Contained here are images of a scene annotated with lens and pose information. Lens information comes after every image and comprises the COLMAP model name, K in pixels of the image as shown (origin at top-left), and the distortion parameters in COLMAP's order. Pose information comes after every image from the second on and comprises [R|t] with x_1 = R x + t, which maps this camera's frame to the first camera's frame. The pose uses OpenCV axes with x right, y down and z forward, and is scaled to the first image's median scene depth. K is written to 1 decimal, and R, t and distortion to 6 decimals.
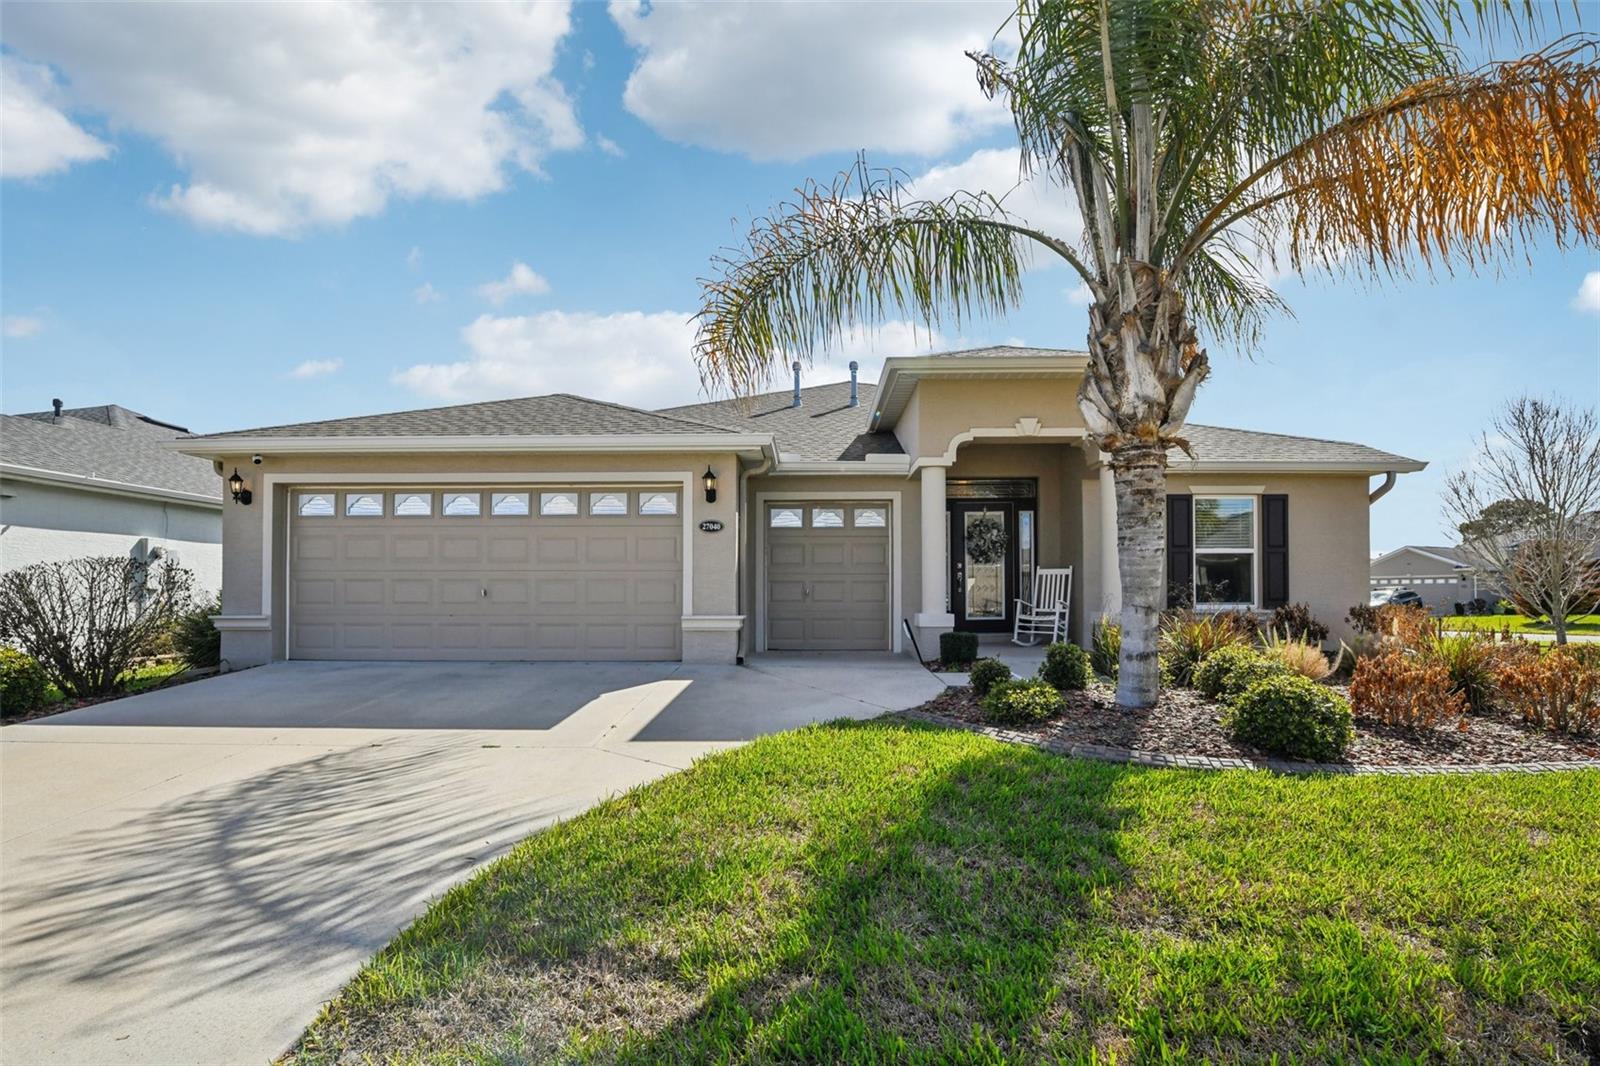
lens RADIAL K [[760.0, 0, 797.2], [0, 760.0, 587.8], [0, 0, 1]] dist [-0.008196, -0.001930]
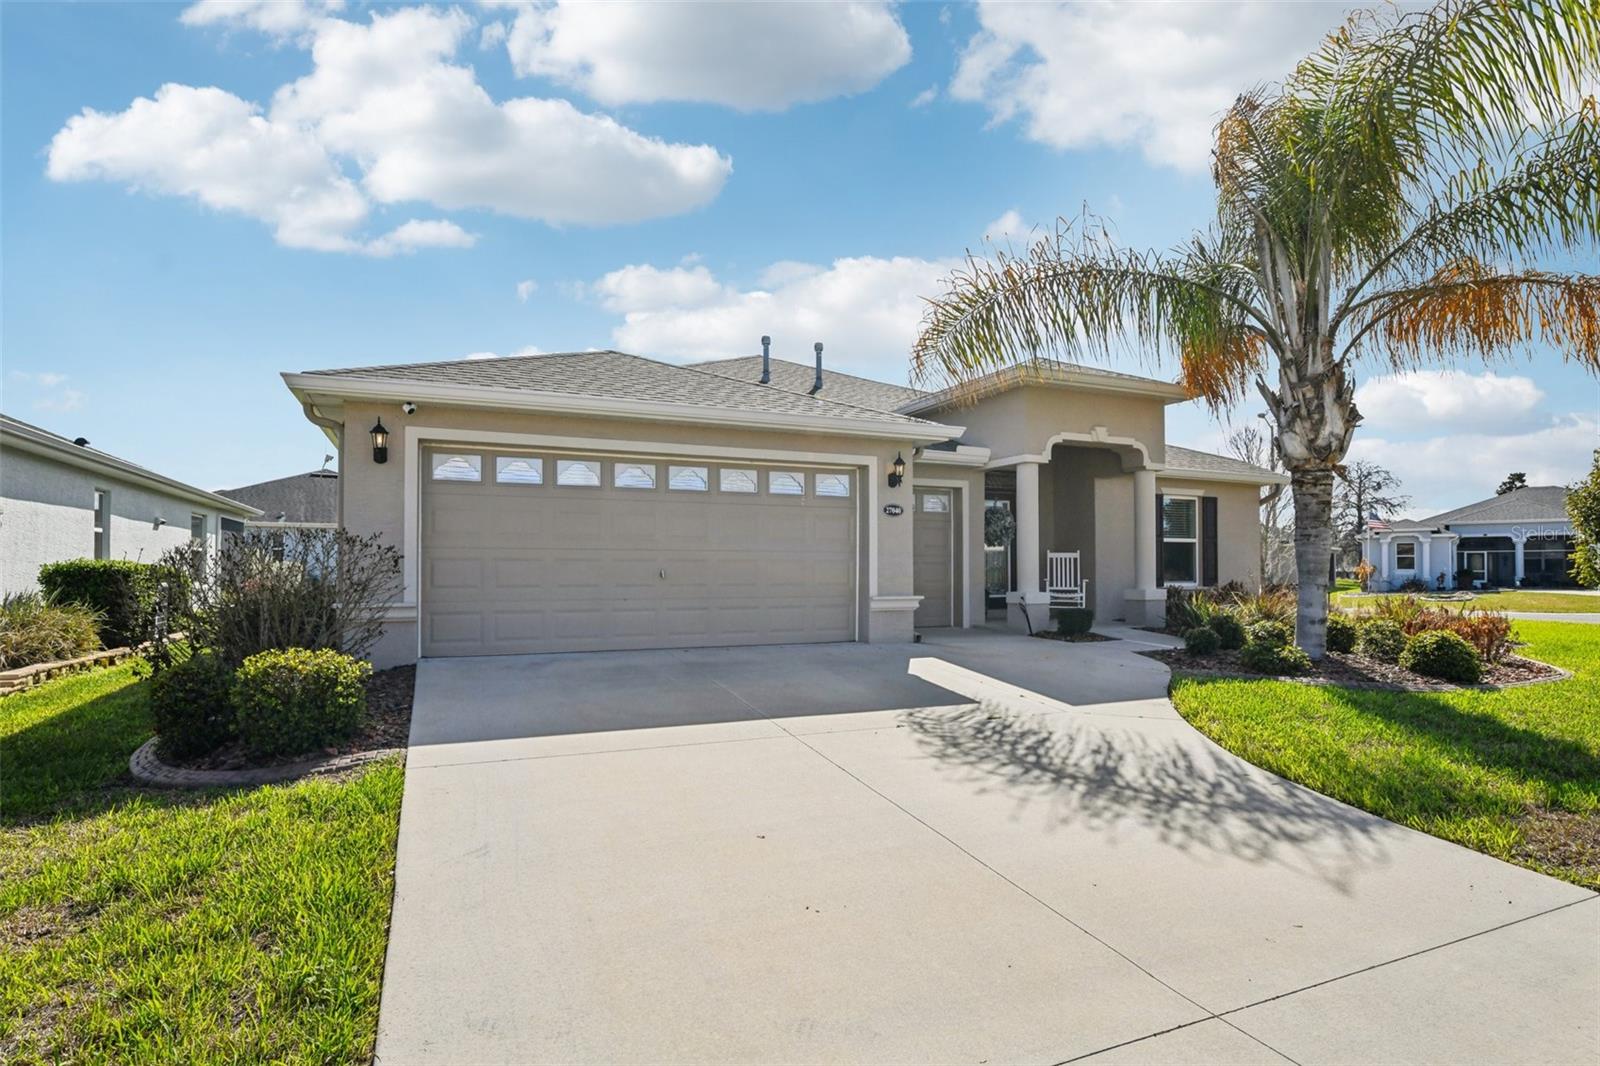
lens RADIAL K [[844.1, 0, 771.3], [0, 844.1, 569.5], [0, 0, 1]] dist [-0.008911, 0.000292]
pose [[0.906293, 0.002010, 0.422645, -0.712982], [-0.004015, 0.999985, 0.003854, -0.003584], [-0.422630, -0.005190, 0.906287, 0.022656]]
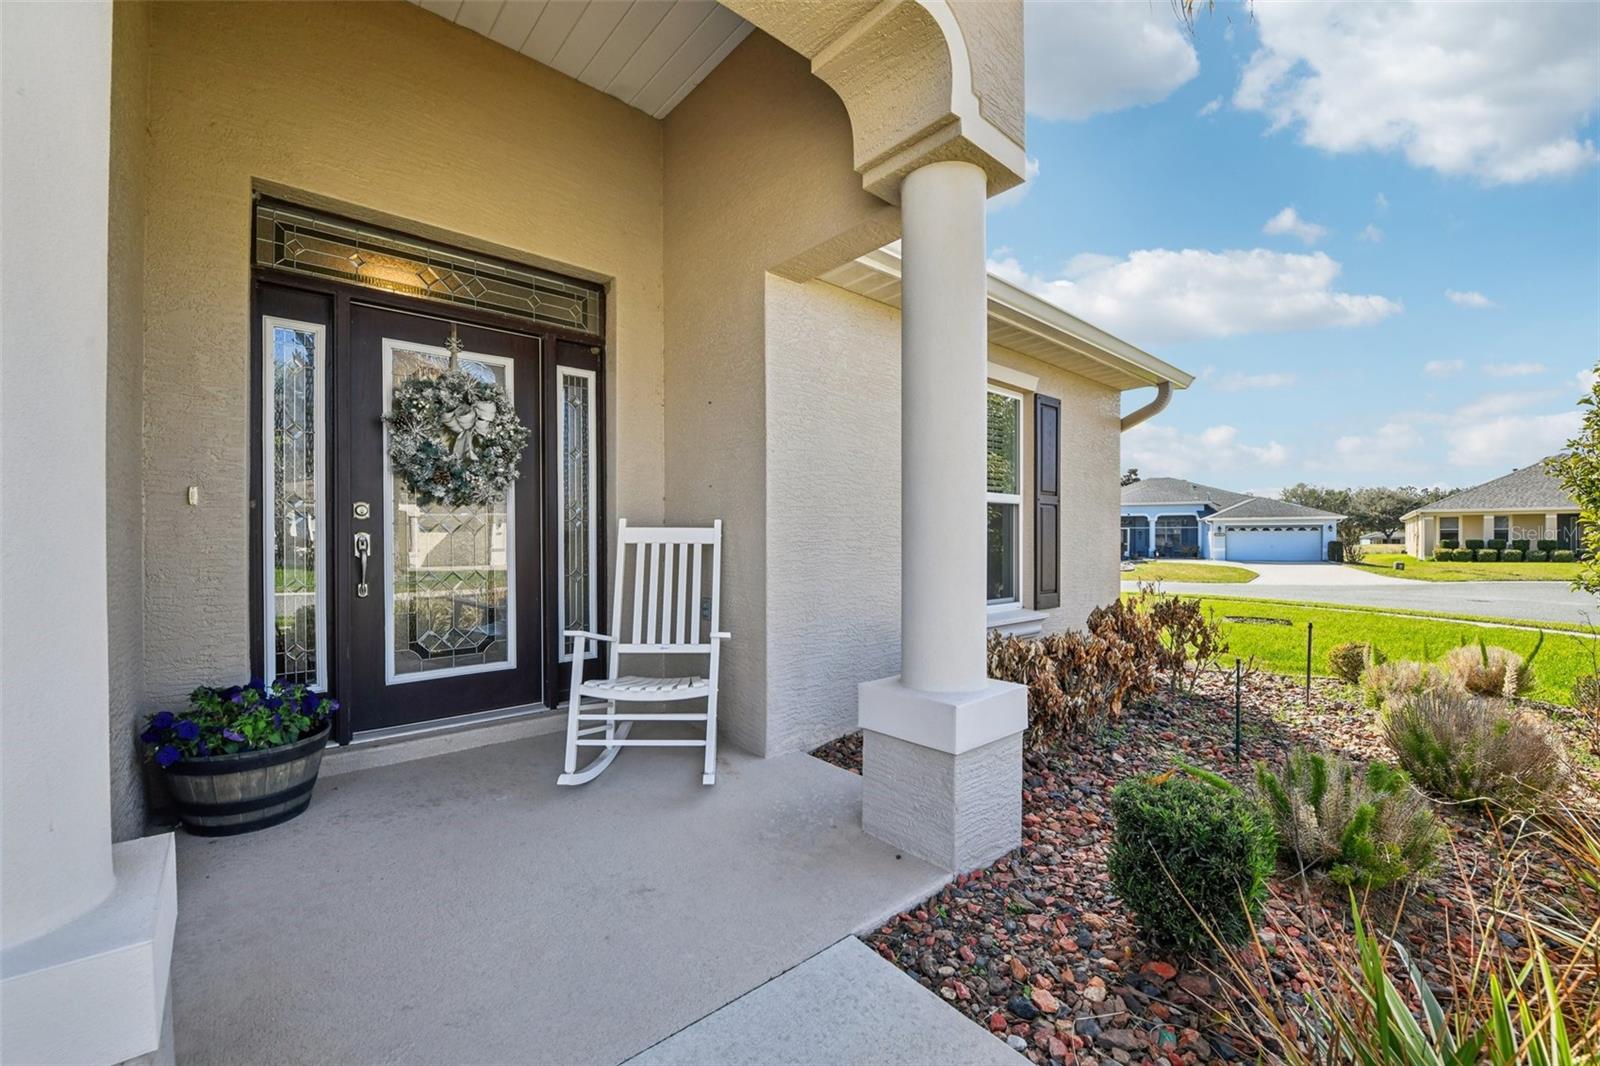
lens RADIAL K [[648.6, 0, 800.3], [0, 648.6, 537.2], [0, 0, 1]] dist [-0.019172, -0.001585]
pose [[0.736351, 0.003862, 0.676589, 0.210703], [-0.006150, 0.999981, 0.000985, -0.024583], [-0.676572, -0.004886, 0.736361, 0.862210]]
